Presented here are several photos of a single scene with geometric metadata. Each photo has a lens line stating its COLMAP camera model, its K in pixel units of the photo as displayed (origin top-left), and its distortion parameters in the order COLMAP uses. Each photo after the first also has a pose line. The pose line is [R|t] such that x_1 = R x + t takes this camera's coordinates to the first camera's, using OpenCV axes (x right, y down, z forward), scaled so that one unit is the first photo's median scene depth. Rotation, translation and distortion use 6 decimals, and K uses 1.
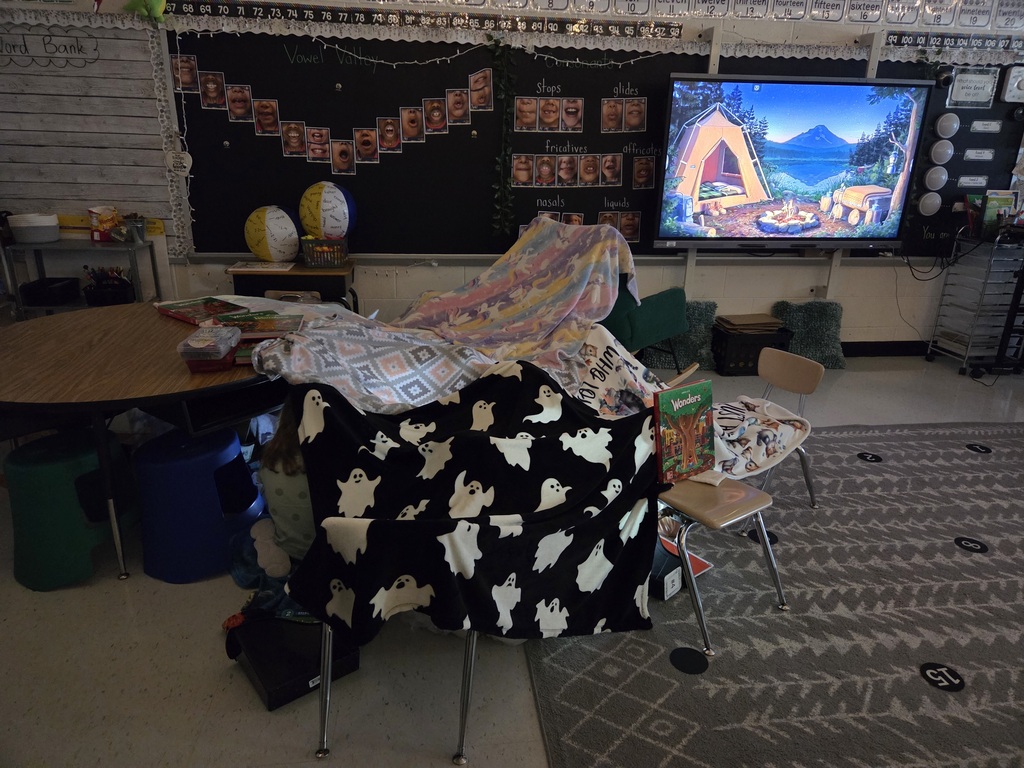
lens RADIAL K [[688.8, 0, 512.7], [0, 688.8, 381.3], [0, 0, 1]] dist [0.069985, -0.058360]
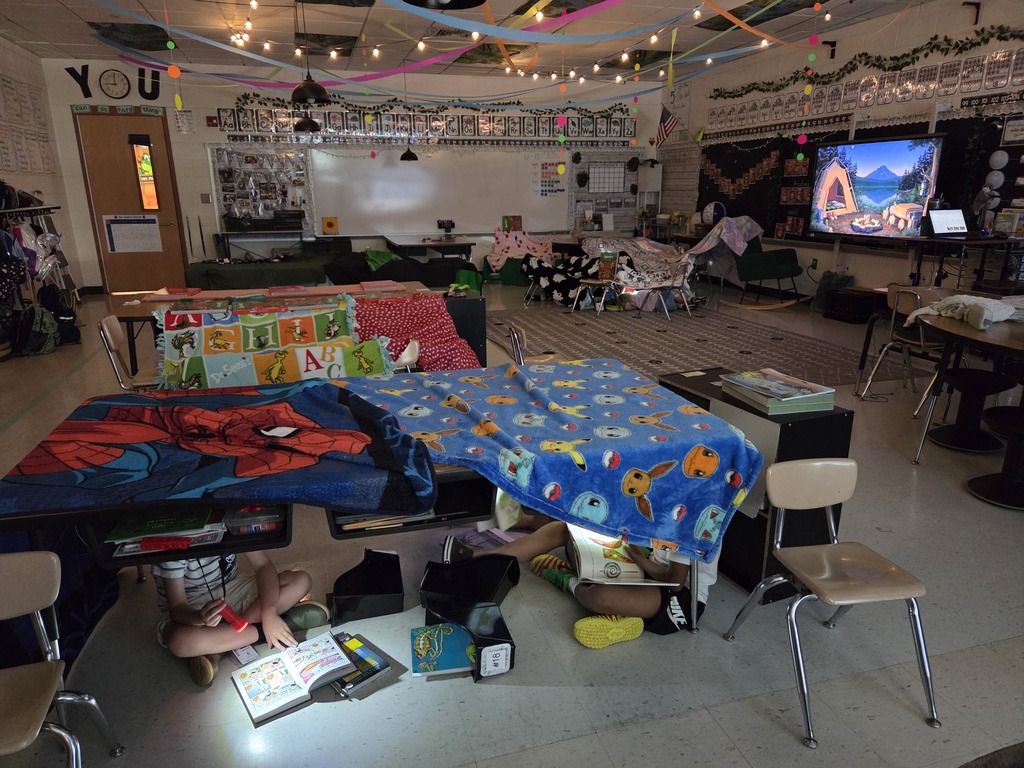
lens RADIAL K [[688.8, 0, 512.7], [0, 688.8, 381.3], [0, 0, 1]] dist [0.069985, -0.058360]
pose [[0.177407, 0.242114, -0.953891, 1.916074], [-0.308839, 0.933998, 0.179626, 0.069980], [0.934422, 0.262732, 0.240472, -0.055371]]
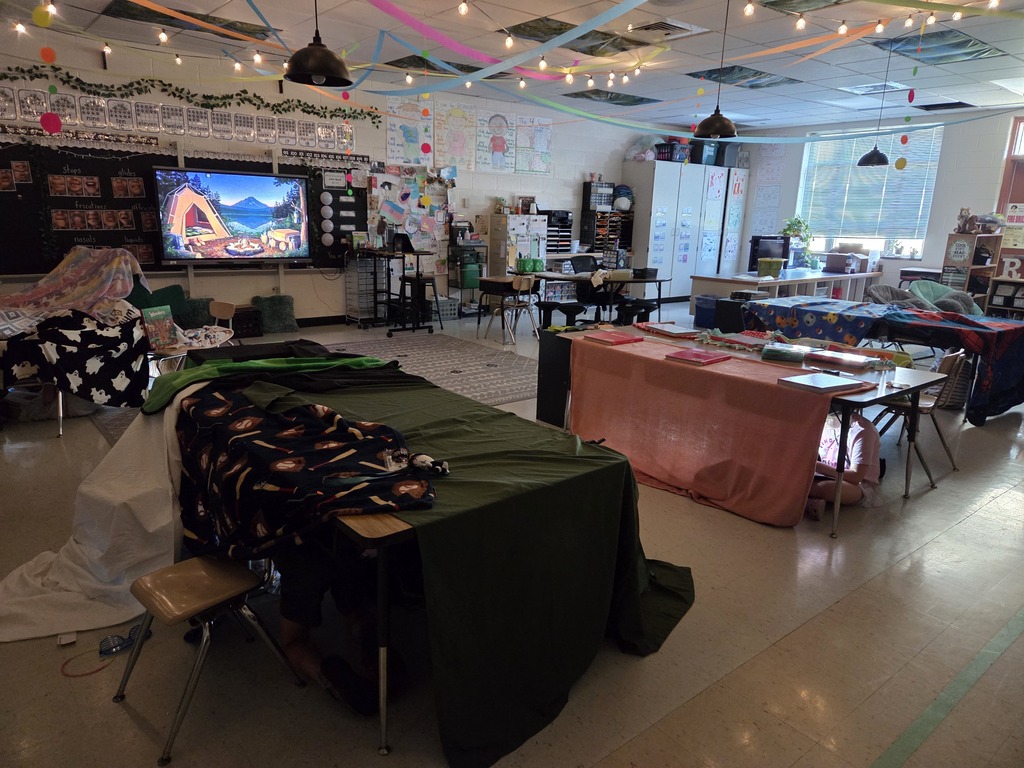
lens RADIAL K [[688.8, 0, 512.7], [0, 688.8, 381.3], [0, 0, 1]] dist [0.069985, -0.058360]
pose [[0.843510, -0.127393, 0.521788, 0.001273], [0.167262, 0.985462, -0.029795, 0.278190], [-0.510407, 0.112408, 0.852555, -0.847501]]
